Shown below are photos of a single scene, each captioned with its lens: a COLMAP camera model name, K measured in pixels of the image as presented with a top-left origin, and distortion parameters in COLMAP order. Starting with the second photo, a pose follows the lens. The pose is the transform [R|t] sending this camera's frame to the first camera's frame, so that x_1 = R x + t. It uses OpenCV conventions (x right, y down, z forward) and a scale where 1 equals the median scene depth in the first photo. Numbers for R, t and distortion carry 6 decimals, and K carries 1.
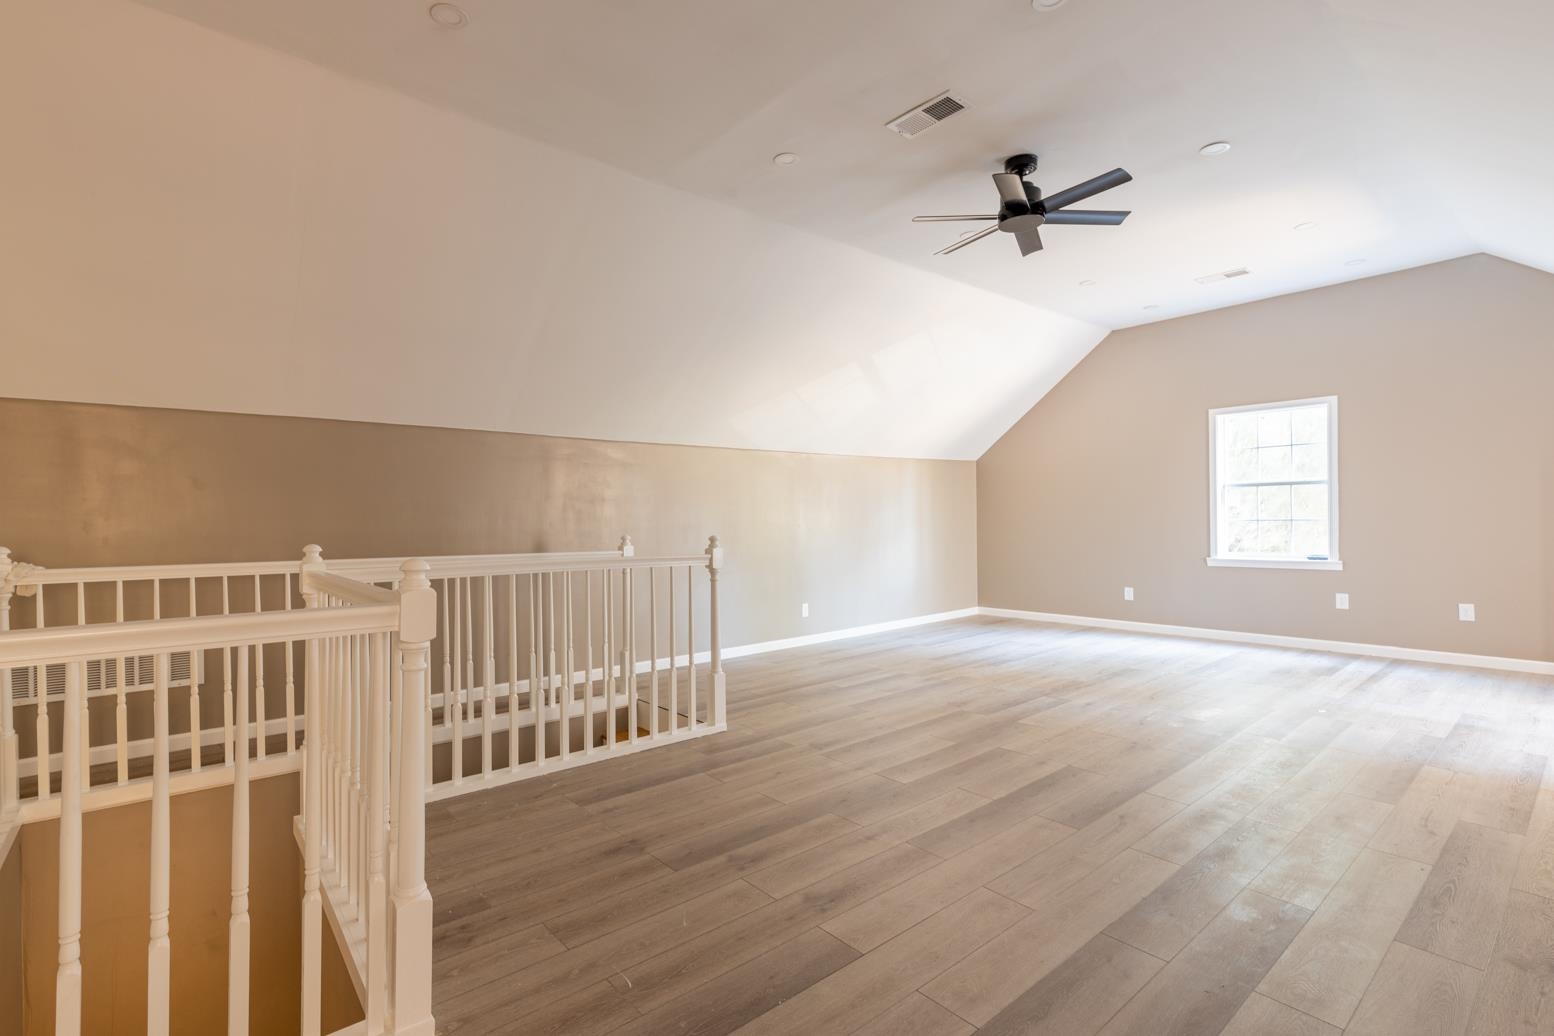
lens RADIAL K [[700.8, 0, 777.0], [0, 700.8, 518.0], [0, 0, 1]] dist [0.002414, 0.000027]
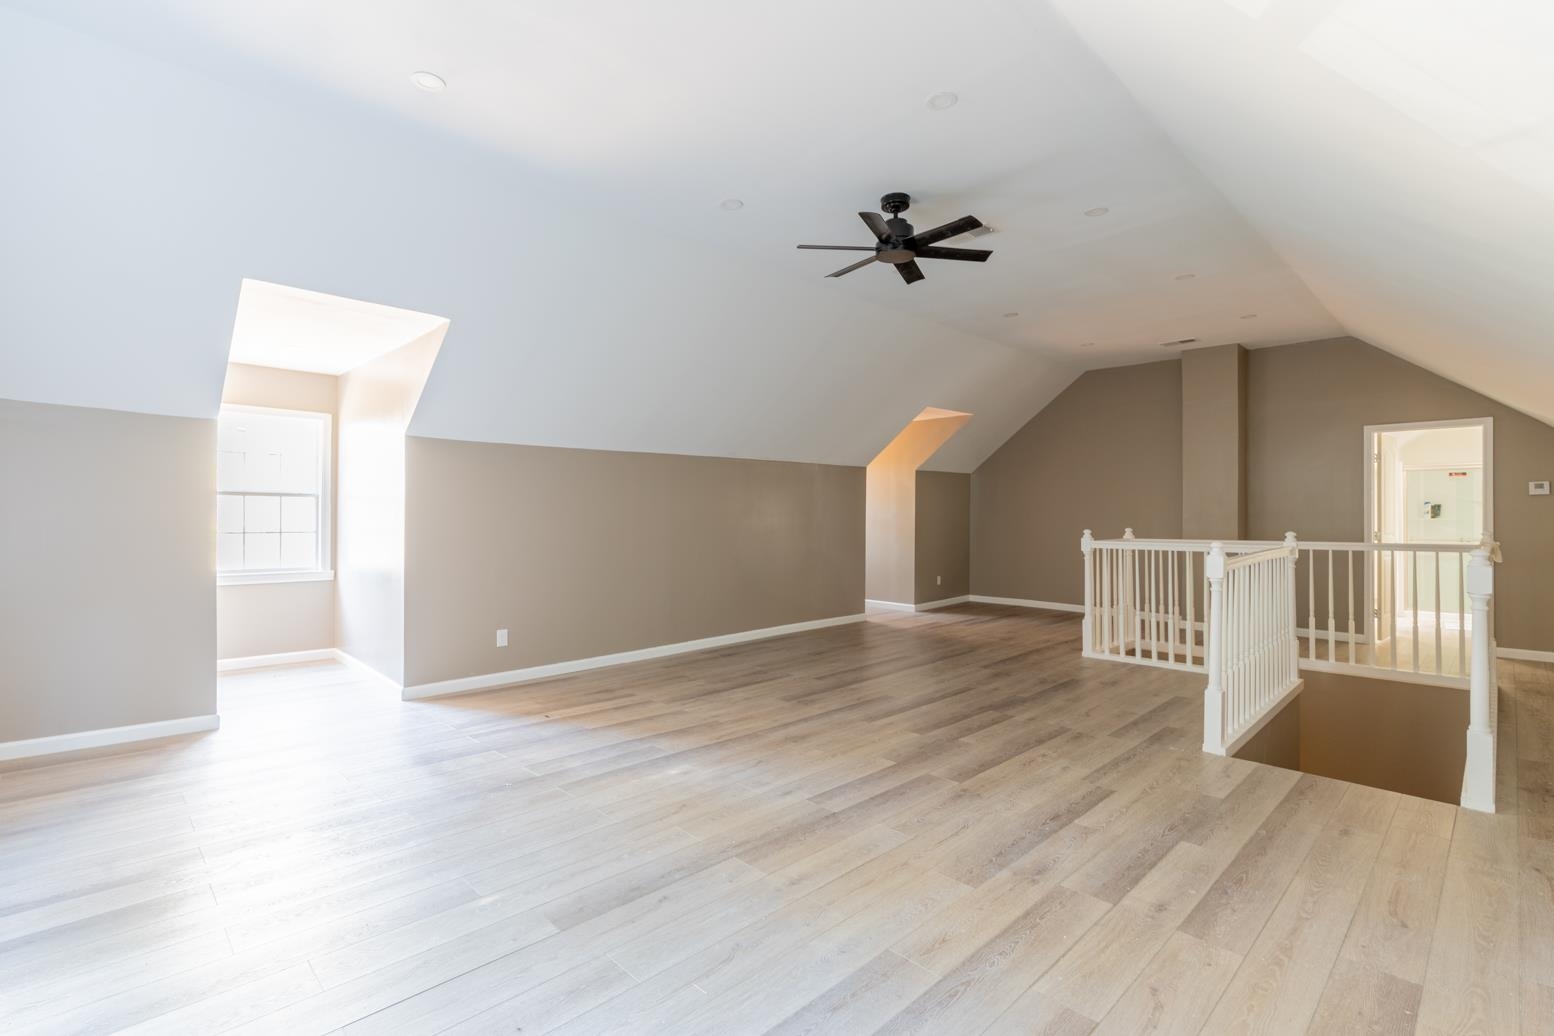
lens RADIAL K [[700.8, 0, 777.0], [0, 700.8, 518.0], [0, 0, 1]] dist [0.002414, 0.000027]
pose [[-0.998608, 0.012102, -0.051333, 0.575907], [0.012065, 0.999927, 0.001041, -0.021053], [0.051342, 0.000420, -0.998681, 2.023457]]
